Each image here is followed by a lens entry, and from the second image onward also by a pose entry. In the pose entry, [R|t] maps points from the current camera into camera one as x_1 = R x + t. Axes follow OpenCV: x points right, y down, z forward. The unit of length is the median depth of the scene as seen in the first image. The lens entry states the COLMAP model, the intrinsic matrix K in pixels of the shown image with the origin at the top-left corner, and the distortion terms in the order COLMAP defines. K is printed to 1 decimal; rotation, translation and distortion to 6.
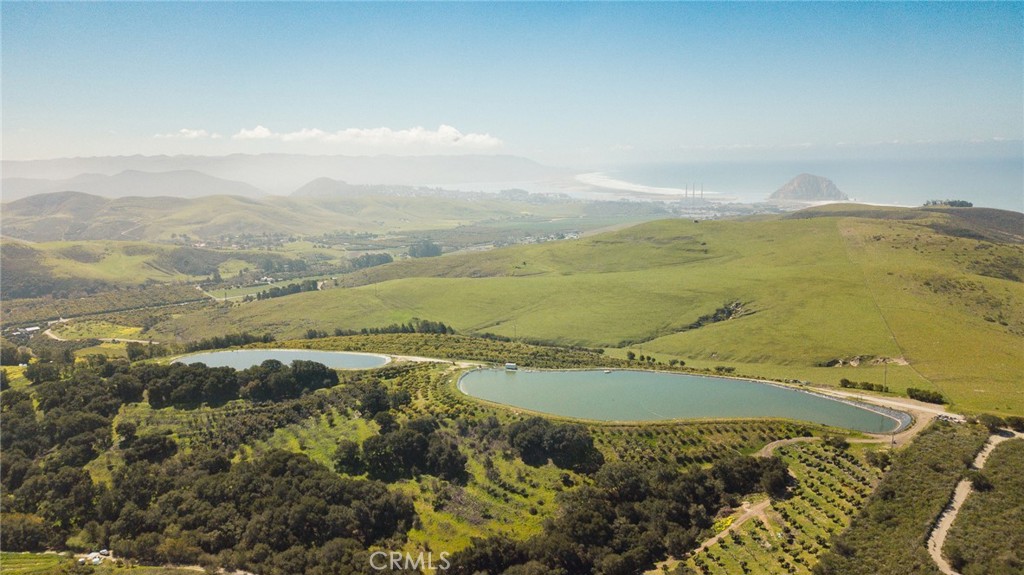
lens RADIAL K [[781.0, 0, 485.4], [0, 781.0, 288.8], [0, 0, 1]] dist [0.025681, -0.023839]
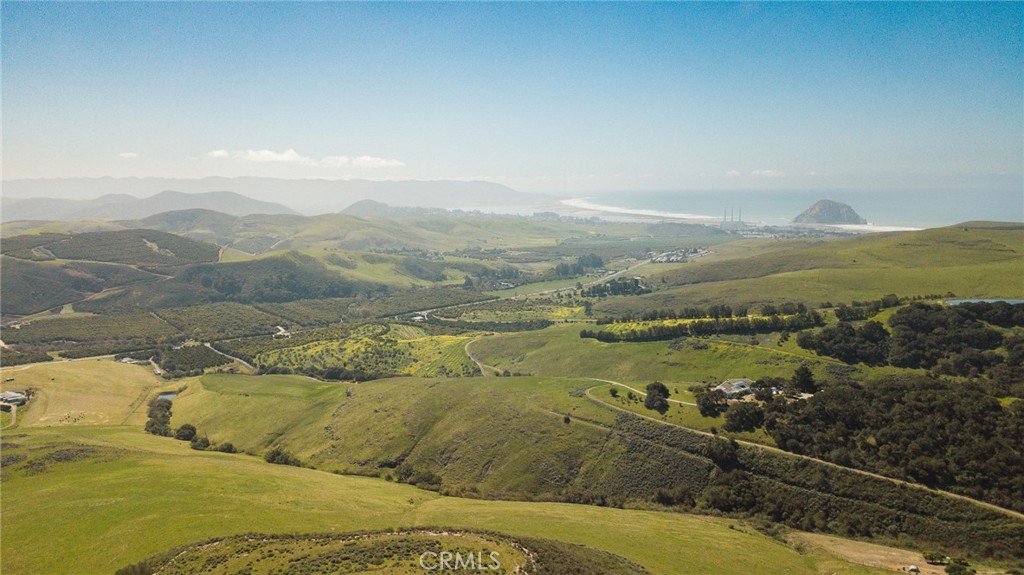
lens RADIAL K [[781.0, 0, 487.9], [0, 781.0, 281.2], [0, 0, 1]] dist [0.025681, -0.023839]
pose [[0.997343, 0.001771, 0.072823, -0.401323], [0.001351, 0.999083, -0.042795, 0.032595], [-0.072832, 0.042780, 0.996426, -0.118738]]
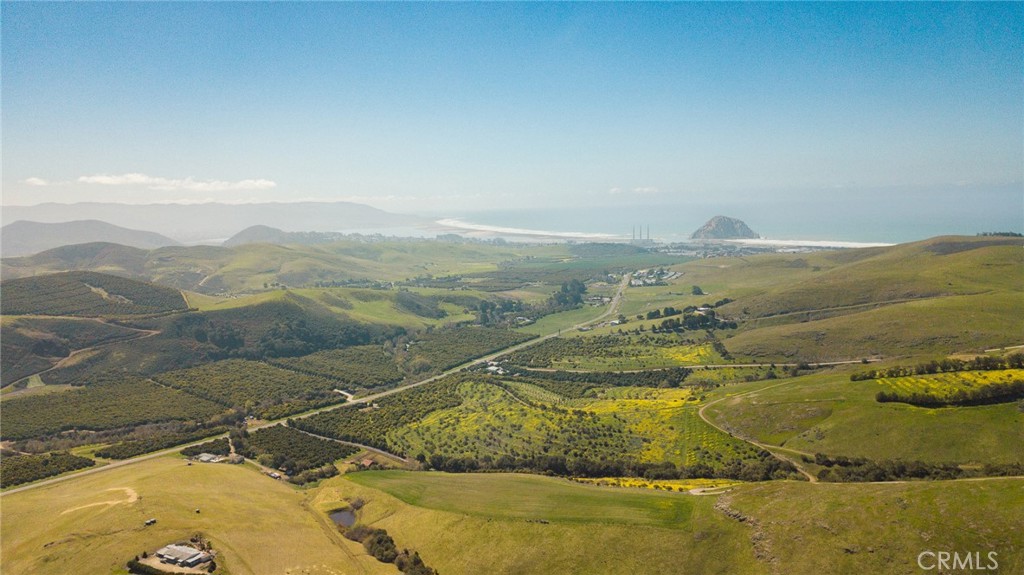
lens RADIAL K [[781.0, 0, 488.3], [0, 781.0, 282.3], [0, 0, 1]] dist [0.025681, -0.023839]
pose [[0.966106, -0.032687, 0.256069, -0.599292], [0.050038, 0.996850, -0.061537, 0.001040], [-0.253250, 0.072264, 0.964698, 0.028575]]
